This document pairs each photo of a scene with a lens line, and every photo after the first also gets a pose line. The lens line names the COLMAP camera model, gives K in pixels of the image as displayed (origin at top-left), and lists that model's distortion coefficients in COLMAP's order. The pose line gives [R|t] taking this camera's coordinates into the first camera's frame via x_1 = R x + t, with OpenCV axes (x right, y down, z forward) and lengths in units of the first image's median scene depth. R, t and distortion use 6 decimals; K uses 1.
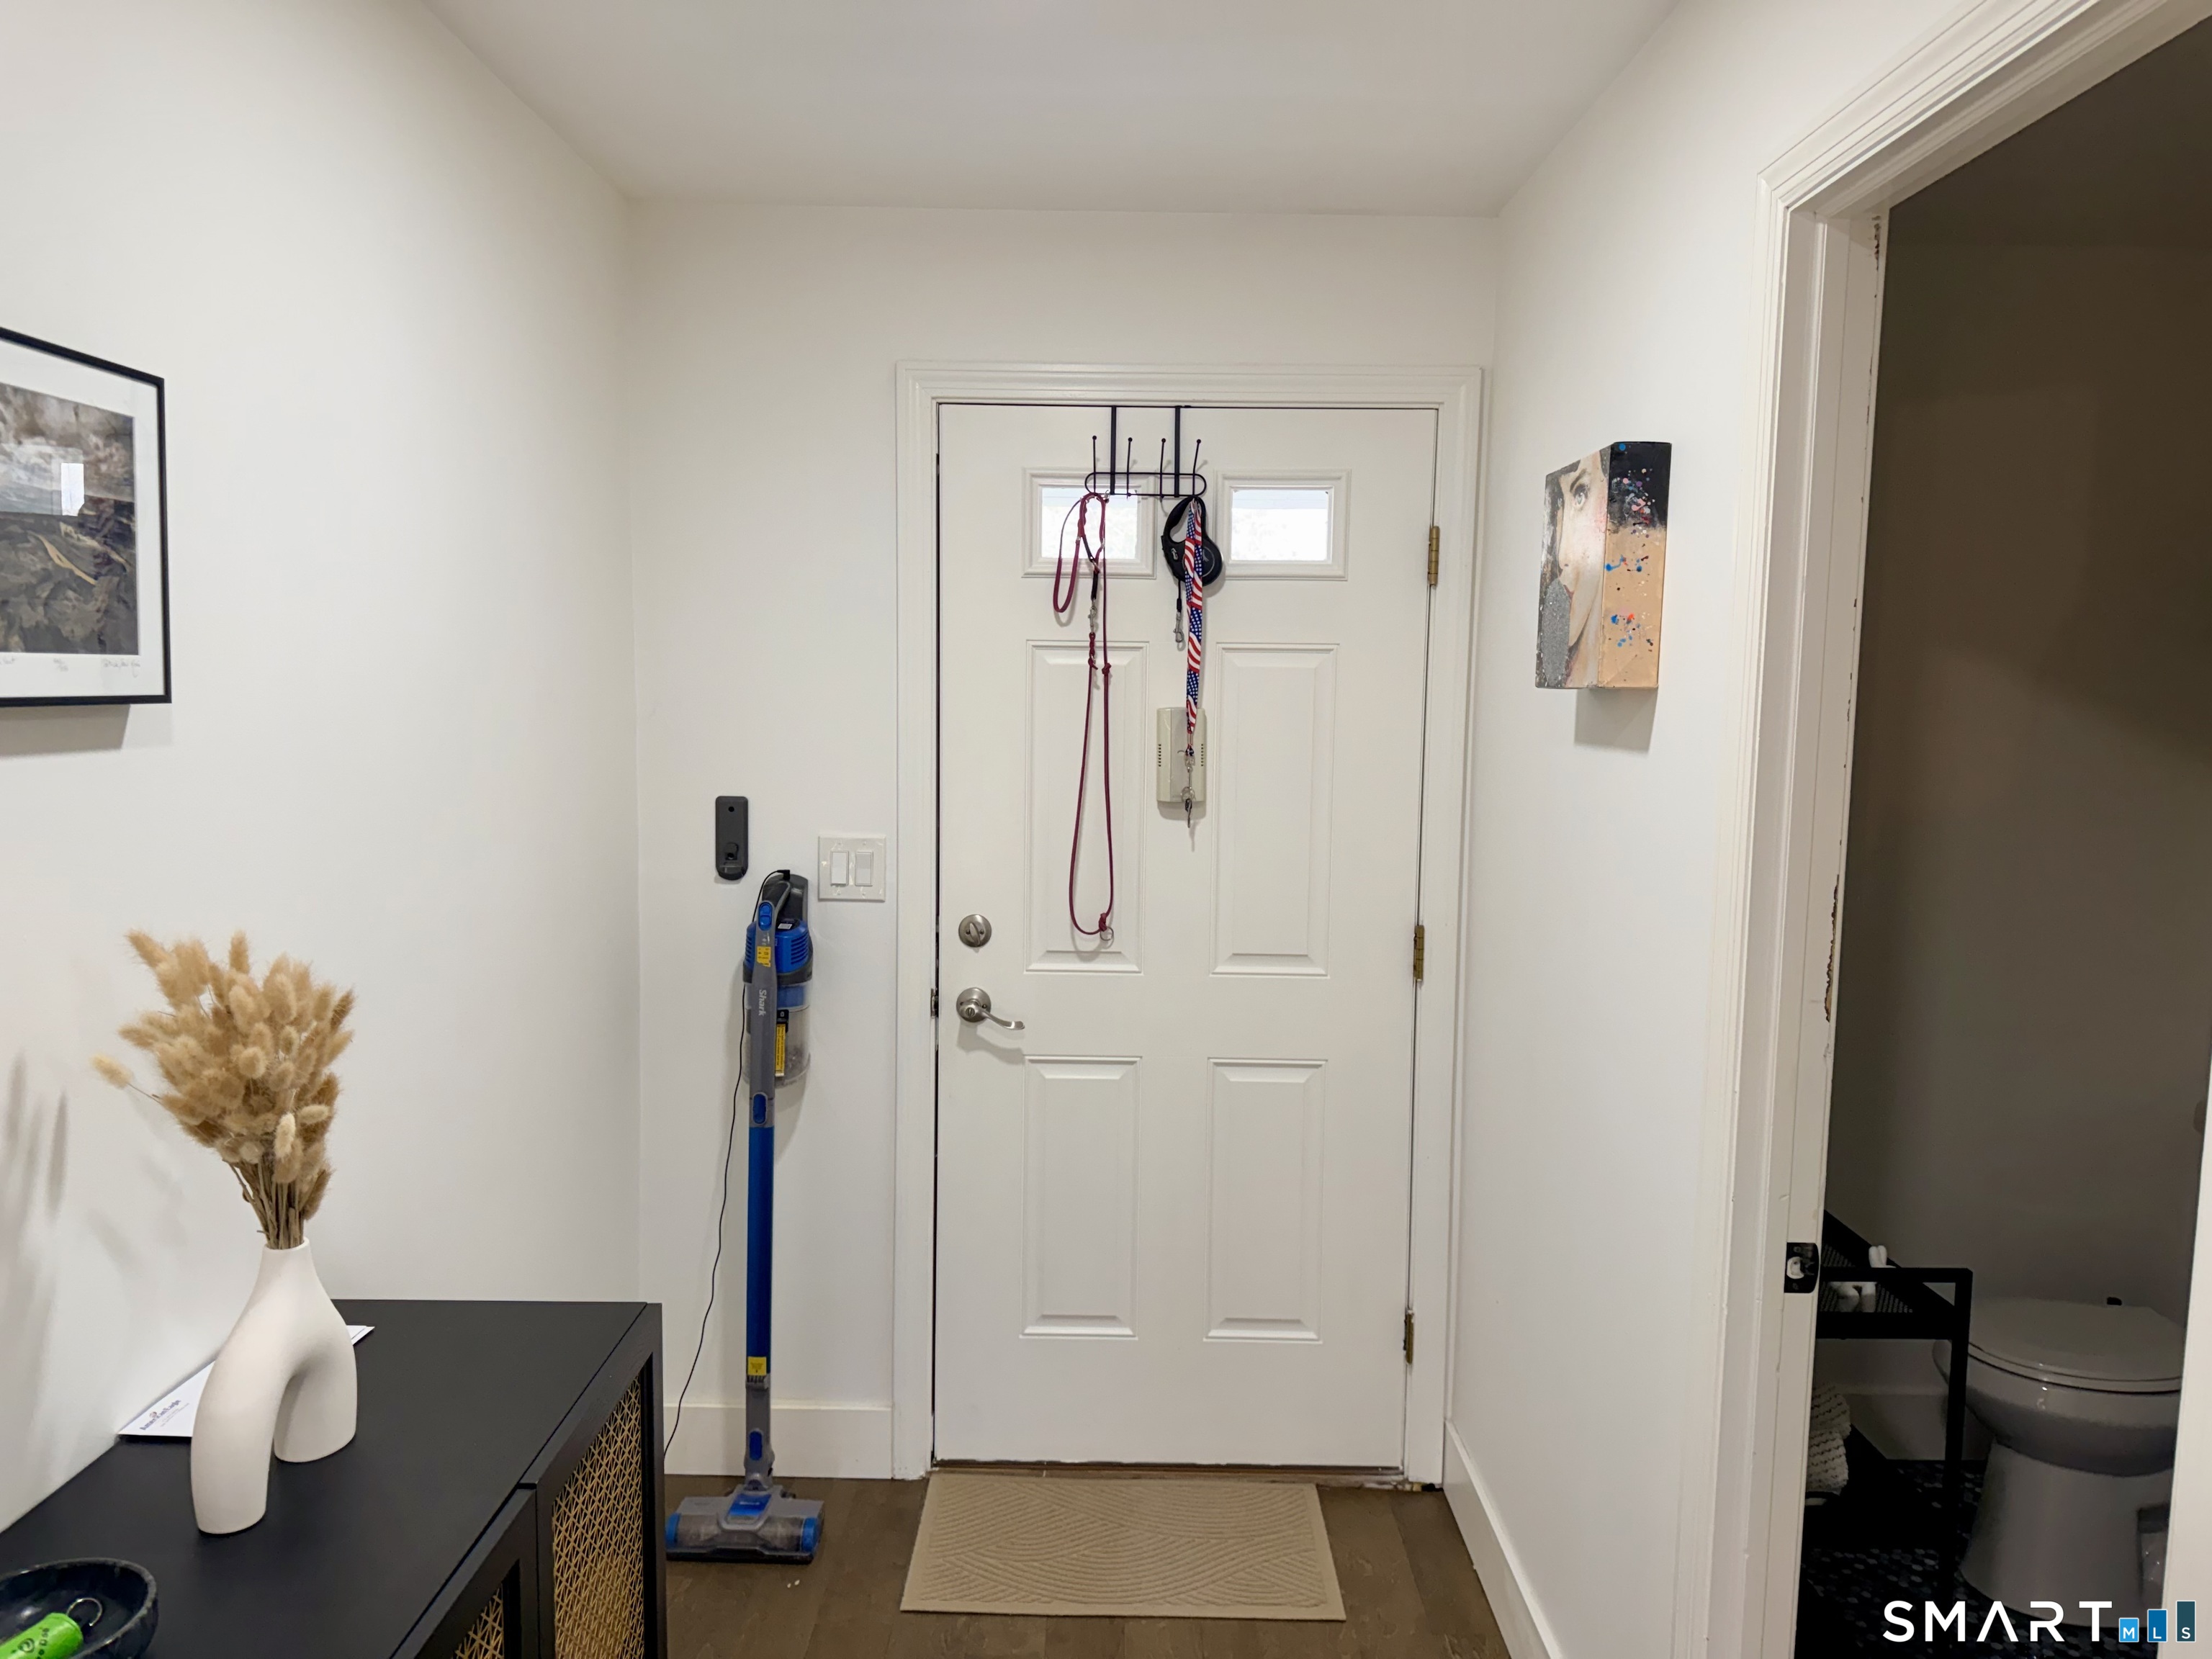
lens RADIAL K [[1541.3, 0, 1106.9], [0, 1541.3, 843.1], [0, 0, 1]] dist [0.175286, -0.405456]
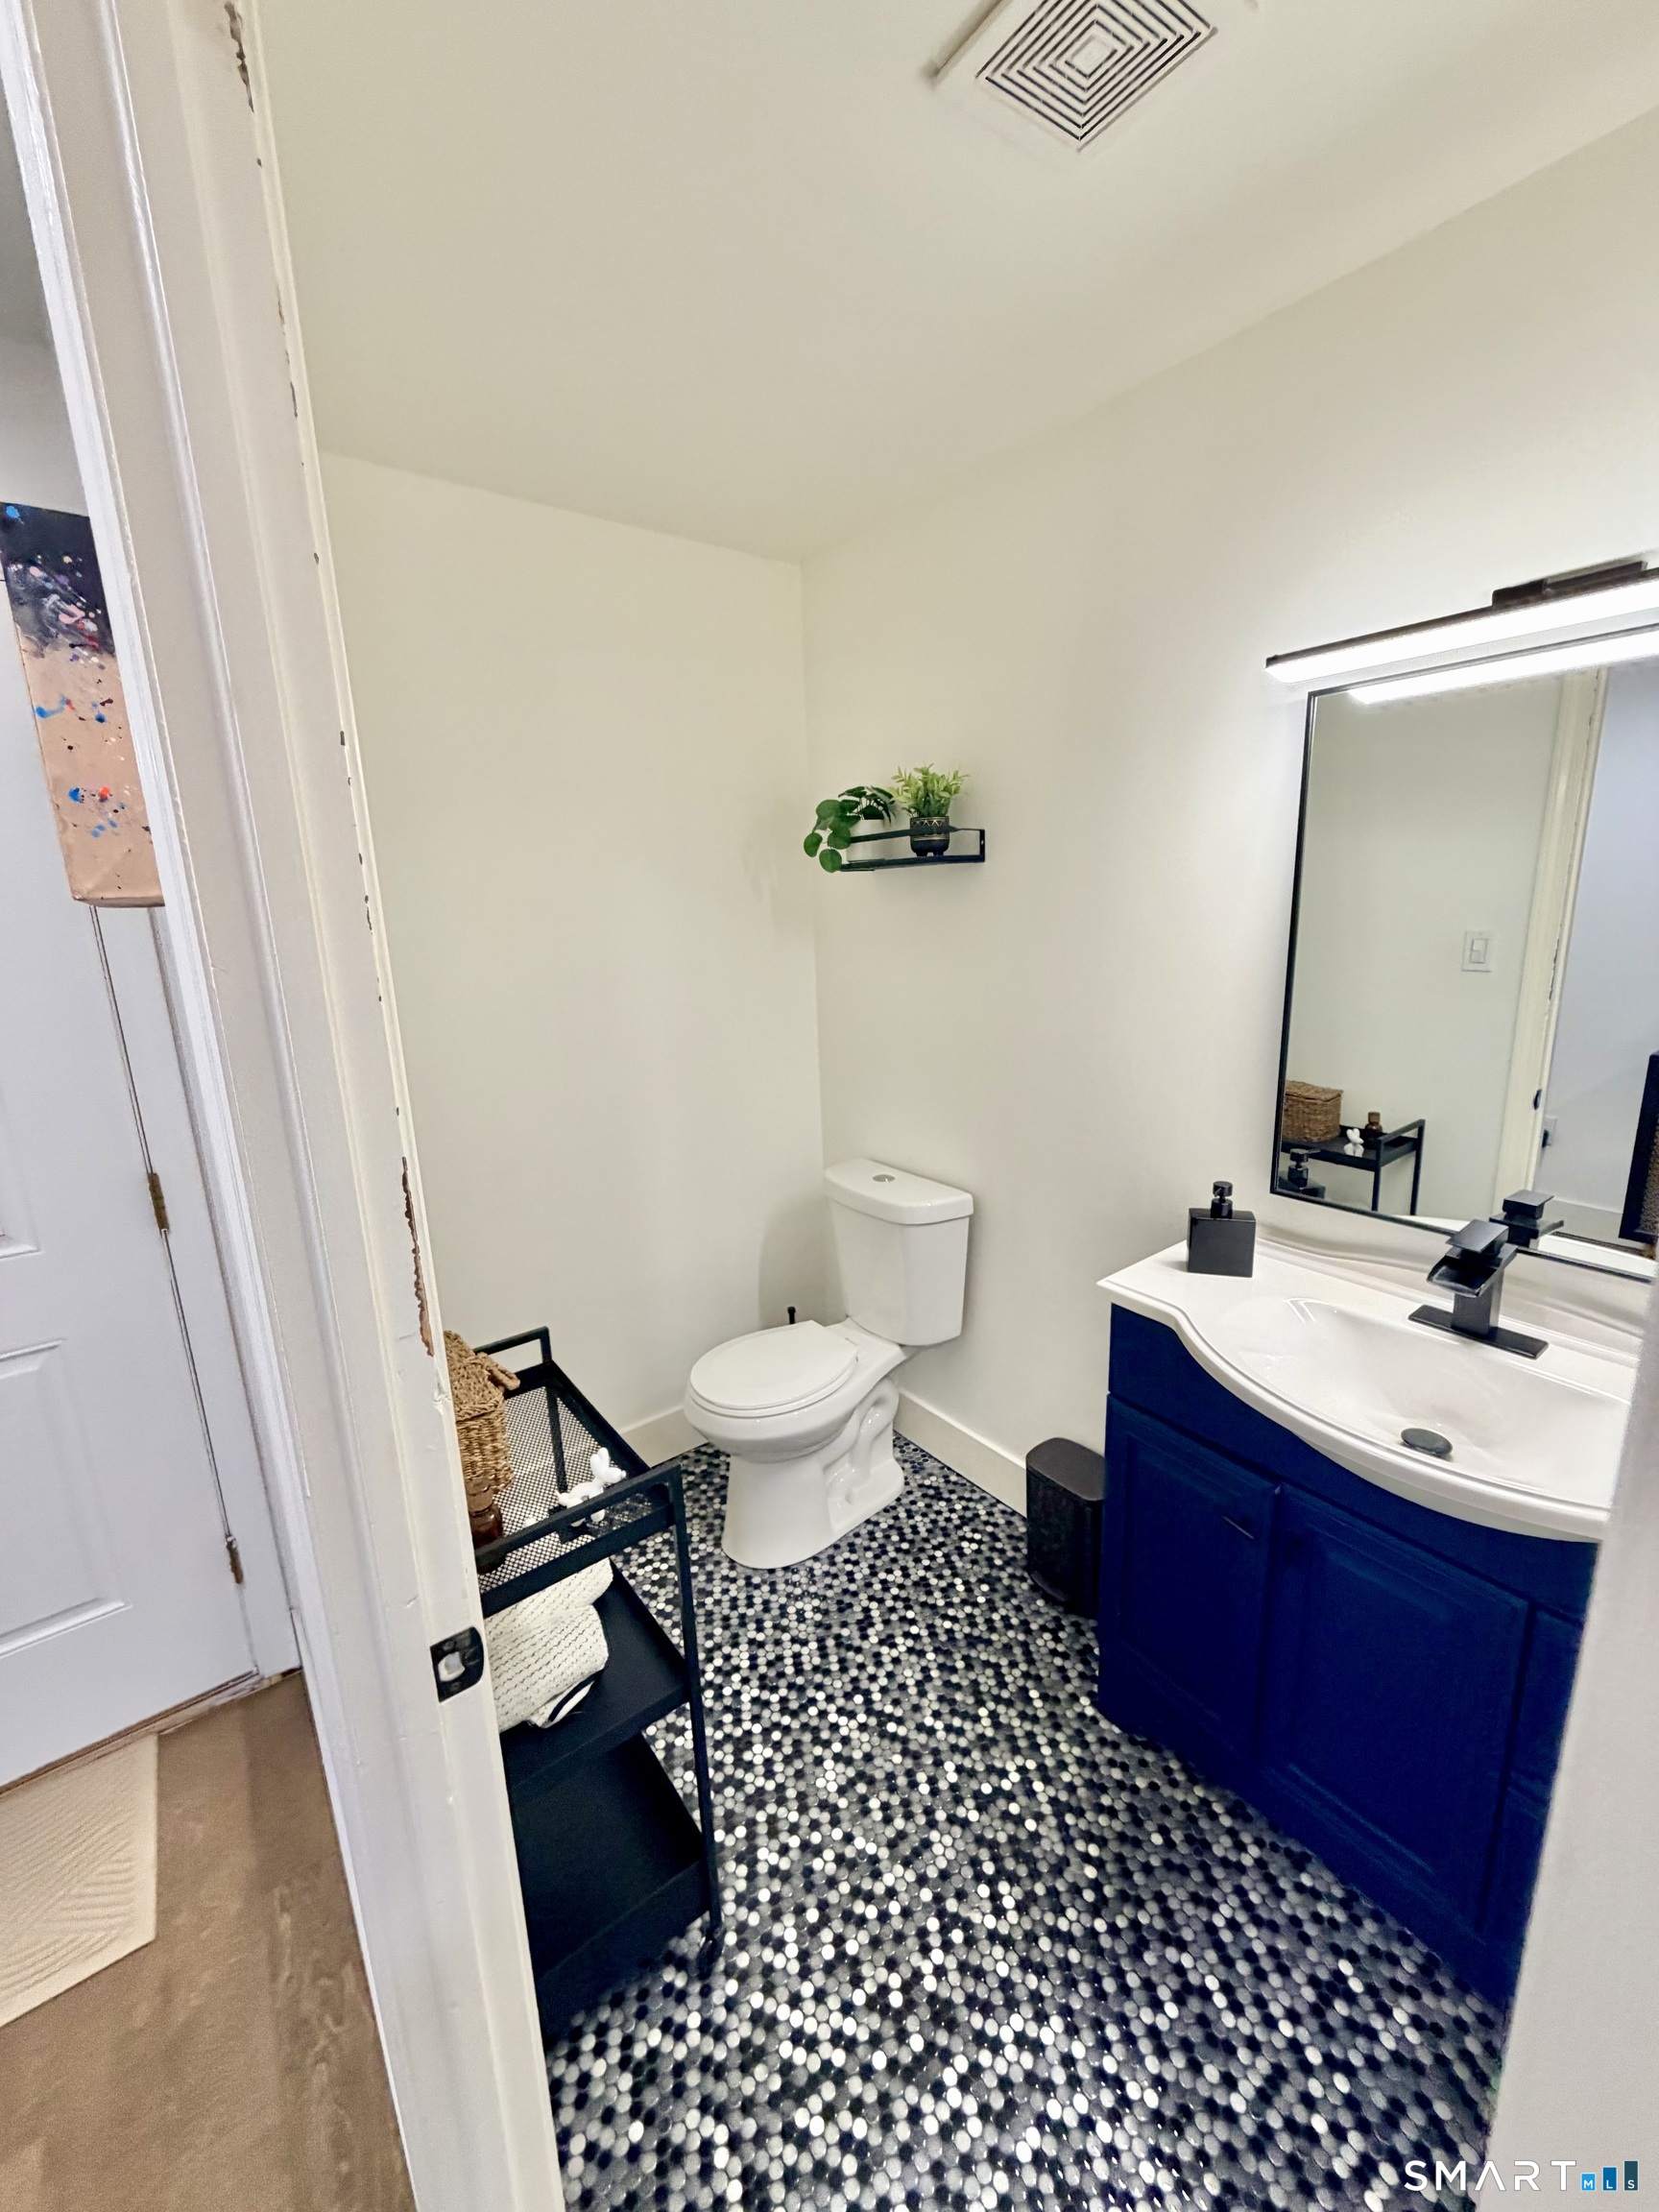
lens RADIAL K [[877.1, 0, 785.6], [0, 877.1, 1106.1], [0, 0, 1]] dist [-0.004646, 0.001057]
pose [[0.813526, -0.174438, 0.554750, 0.341610], [0.112610, 0.983149, 0.144006, -0.032547], [-0.570521, -0.054682, 0.819460, 0.516270]]
